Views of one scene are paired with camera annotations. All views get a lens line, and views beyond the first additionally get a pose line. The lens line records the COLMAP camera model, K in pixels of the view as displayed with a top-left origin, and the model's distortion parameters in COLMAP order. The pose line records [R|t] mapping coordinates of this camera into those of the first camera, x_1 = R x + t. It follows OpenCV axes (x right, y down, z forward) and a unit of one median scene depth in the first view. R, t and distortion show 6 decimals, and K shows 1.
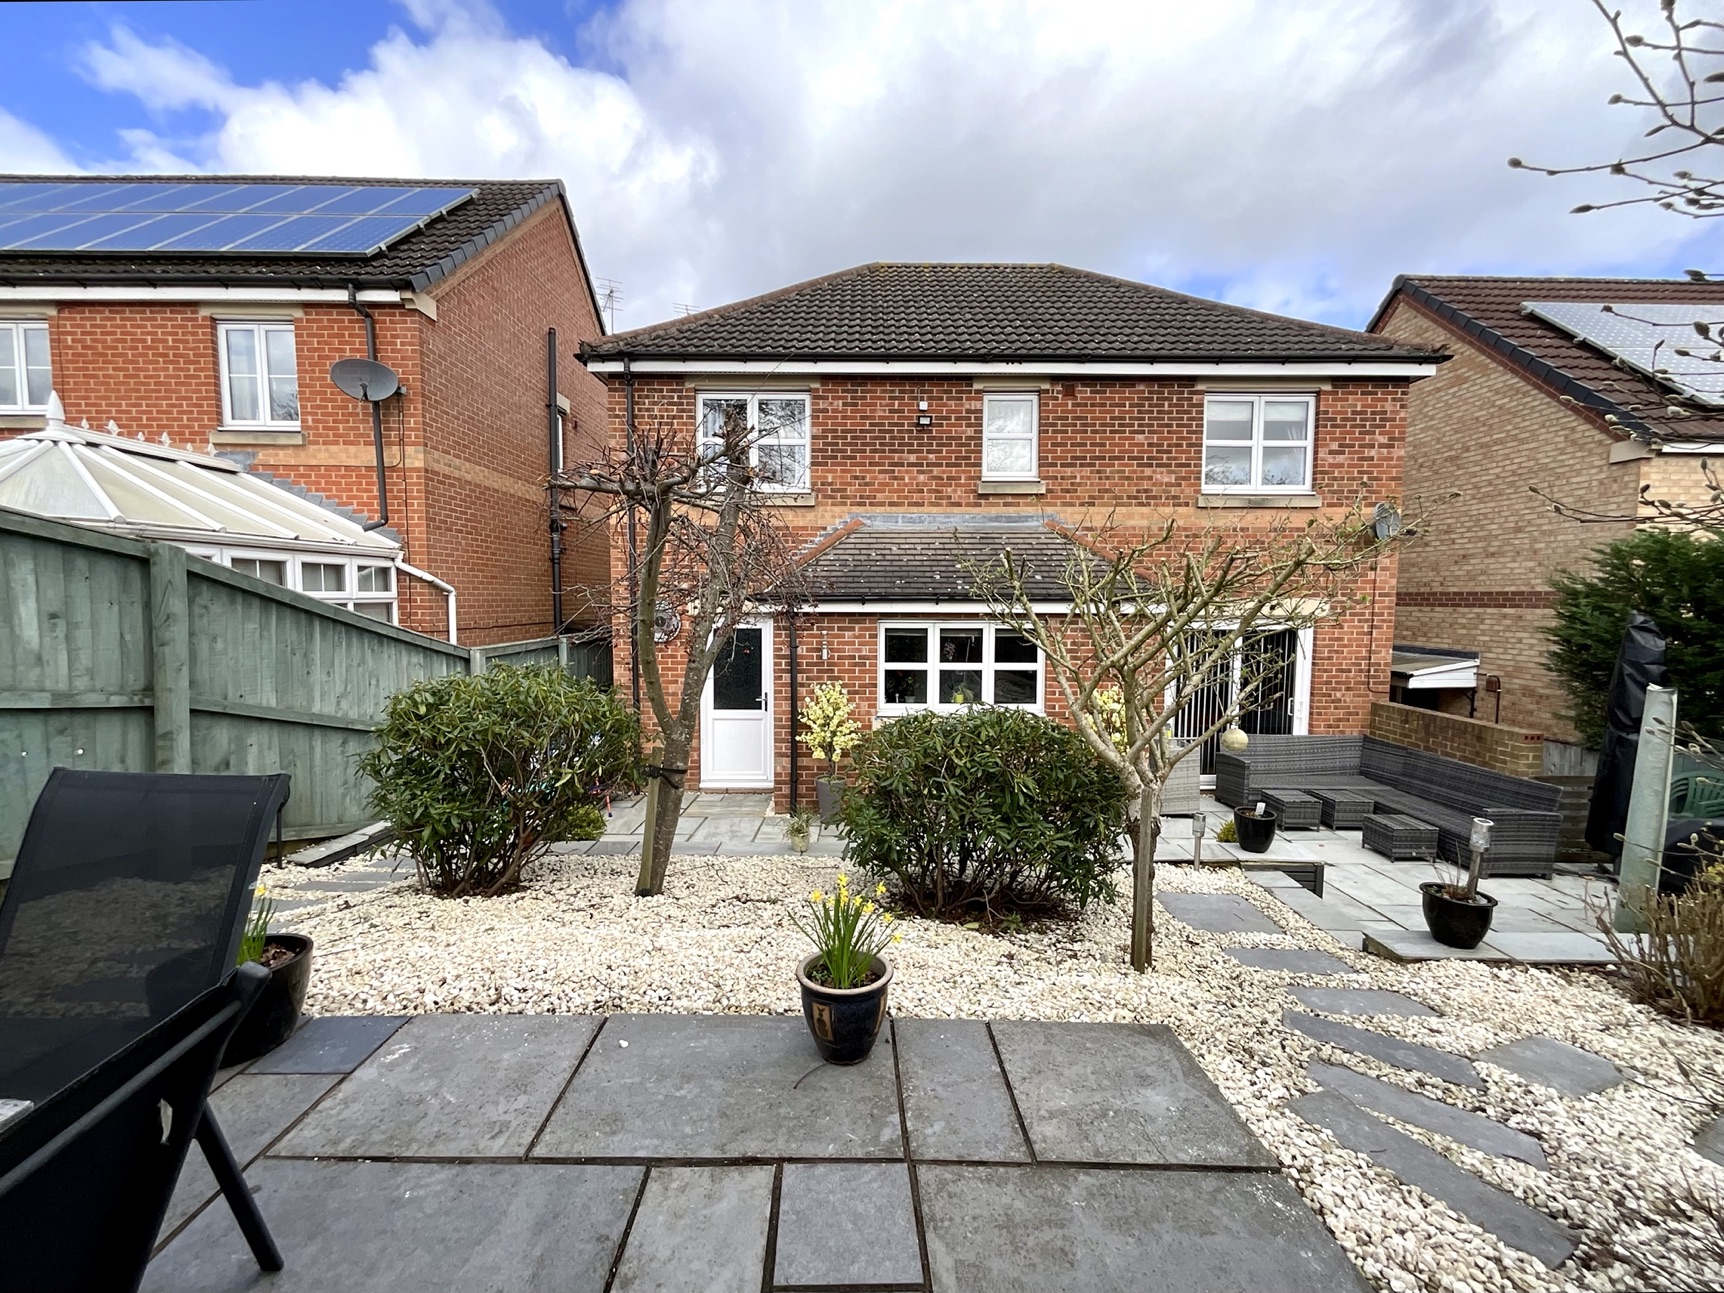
lens RADIAL K [[700.0, 0, 860.7], [0, 700.0, 650.0], [0, 0, 1]] dist [-0.000576, 0.000473]
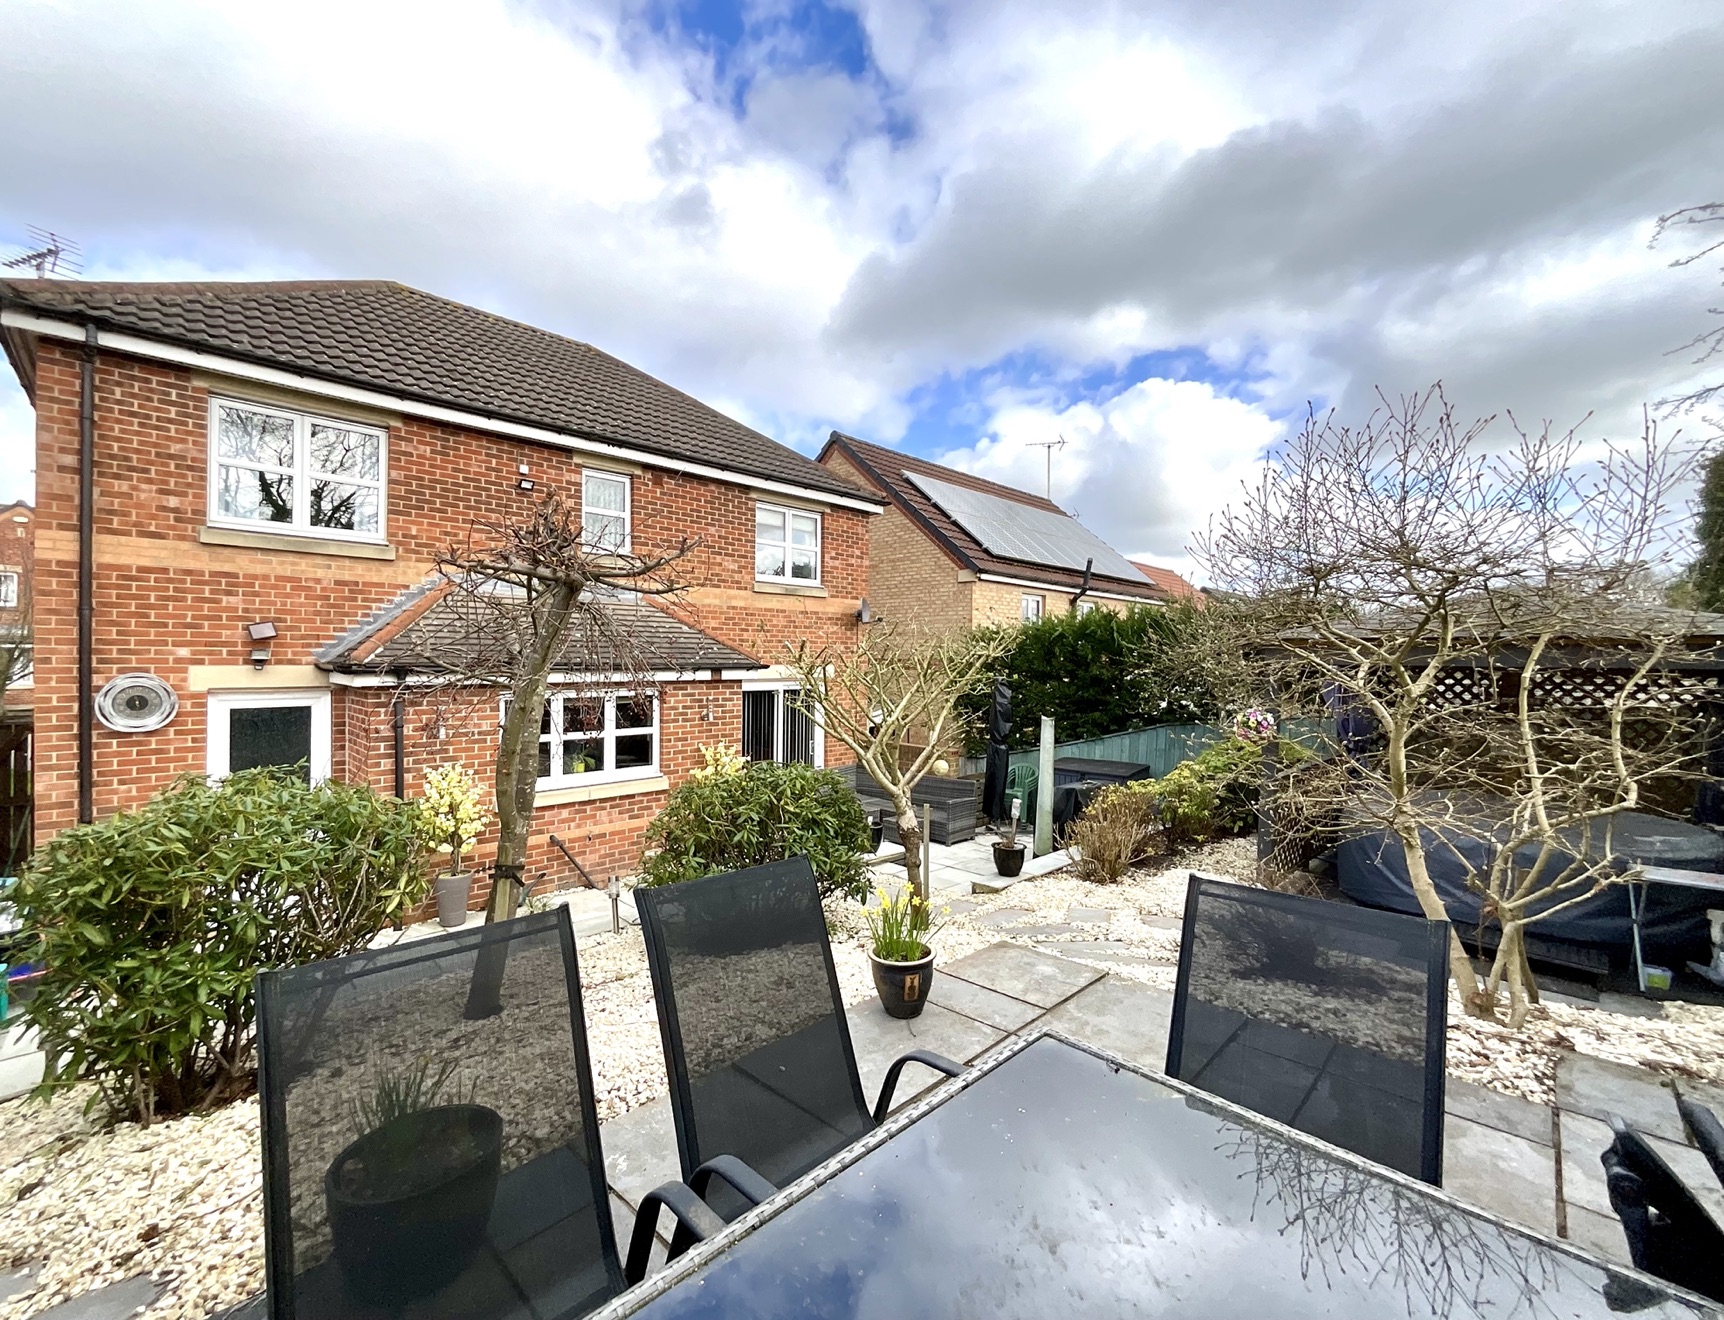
lens RADIAL K [[694.0, 0, 855.8], [0, 694.0, 664.8], [0, 0, 1]] dist [-0.001868, -0.000140]
pose [[0.723211, -0.003875, 0.690616, -0.243060], [0.047098, 0.997933, -0.043722, -0.014161], [-0.689019, 0.064147, 0.721899, 0.004420]]
